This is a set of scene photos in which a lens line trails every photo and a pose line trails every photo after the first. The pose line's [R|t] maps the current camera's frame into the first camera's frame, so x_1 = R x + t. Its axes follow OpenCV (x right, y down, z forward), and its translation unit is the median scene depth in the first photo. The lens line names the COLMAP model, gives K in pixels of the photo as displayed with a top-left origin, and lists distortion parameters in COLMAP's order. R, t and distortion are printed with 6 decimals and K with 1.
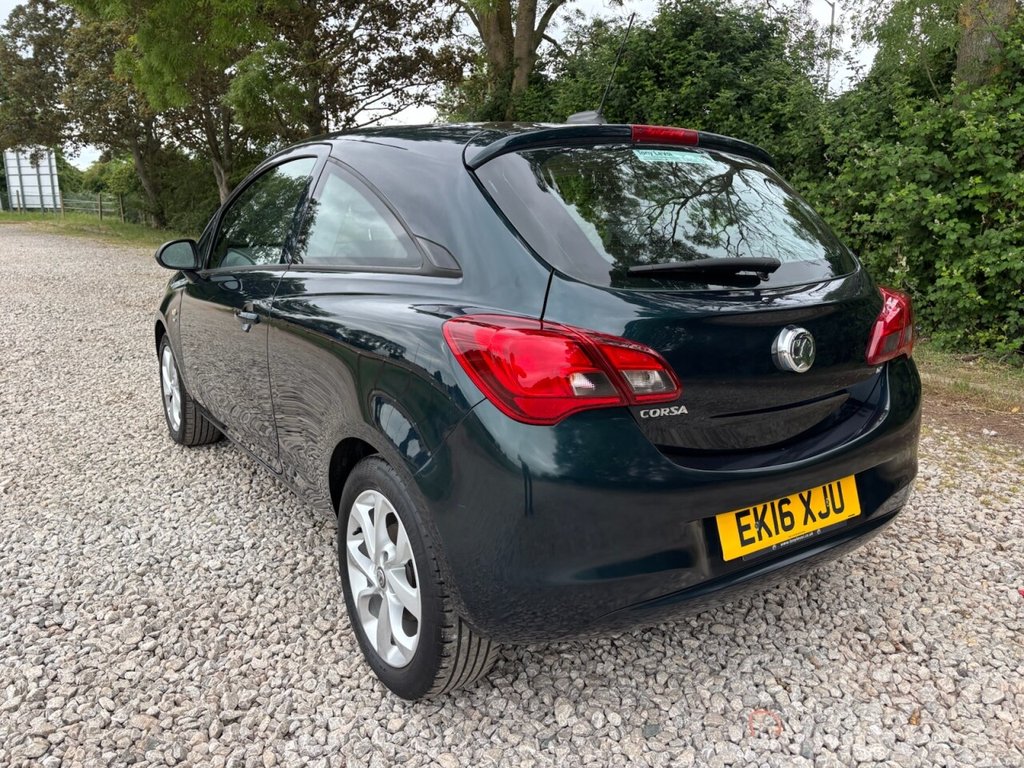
lens RADIAL K [[754.5, 0, 511.0], [0, 754.5, 398.2], [0, 0, 1]] dist [0.041427, -0.036908]
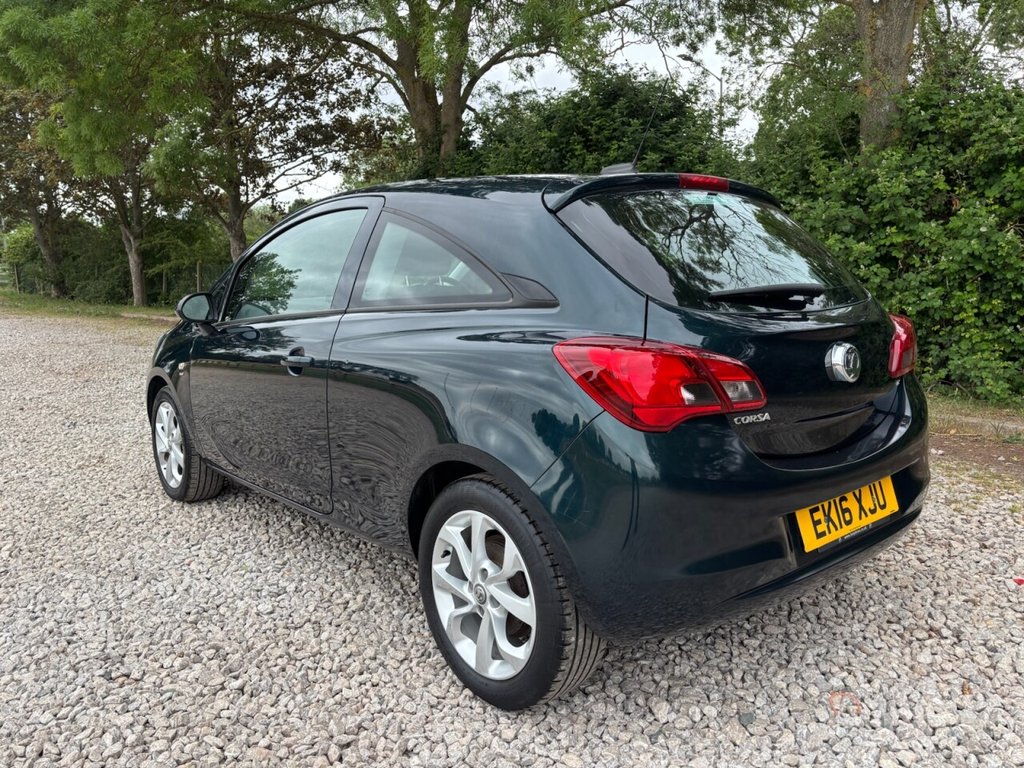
lens RADIAL K [[754.5, 0, 511.0], [0, 754.5, 398.2], [0, 0, 1]] dist [0.041427, -0.036908]
pose [[0.993131, -0.040196, 0.109885, -0.182022], [0.048565, 0.996032, -0.074572, 0.036127], [-0.106451, 0.079396, 0.991143, -0.051282]]
